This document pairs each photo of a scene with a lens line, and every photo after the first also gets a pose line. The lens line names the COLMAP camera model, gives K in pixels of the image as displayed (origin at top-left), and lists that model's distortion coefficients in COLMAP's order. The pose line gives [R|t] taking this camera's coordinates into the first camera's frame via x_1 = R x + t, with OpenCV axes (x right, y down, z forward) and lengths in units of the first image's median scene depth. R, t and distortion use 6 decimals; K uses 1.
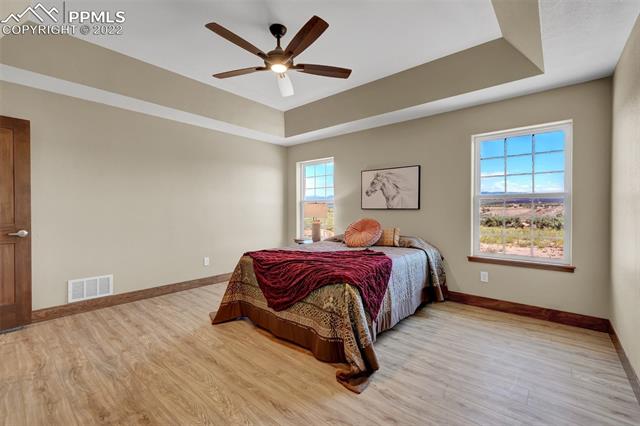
lens RADIAL K [[281.0, 0, 319.6], [0, 281.0, 210.8], [0, 0, 1]] dist [0.053772, -0.000074]
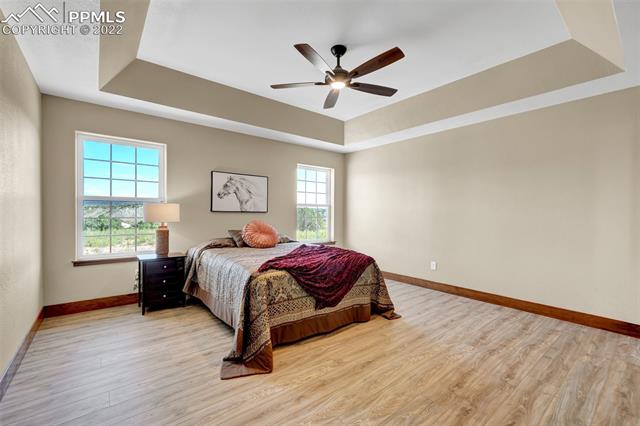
lens RADIAL K [[259.8, 0, 310.9], [0, 259.8, 213.9], [0, 0, 1]] dist [-0.000080, 0.000052]
pose [[0.200846, 0.002384, 0.979620, -0.705933], [-0.006625, 0.999977, -0.001075, 0.001911], [-0.979600, -0.006274, 0.200858, 0.552227]]
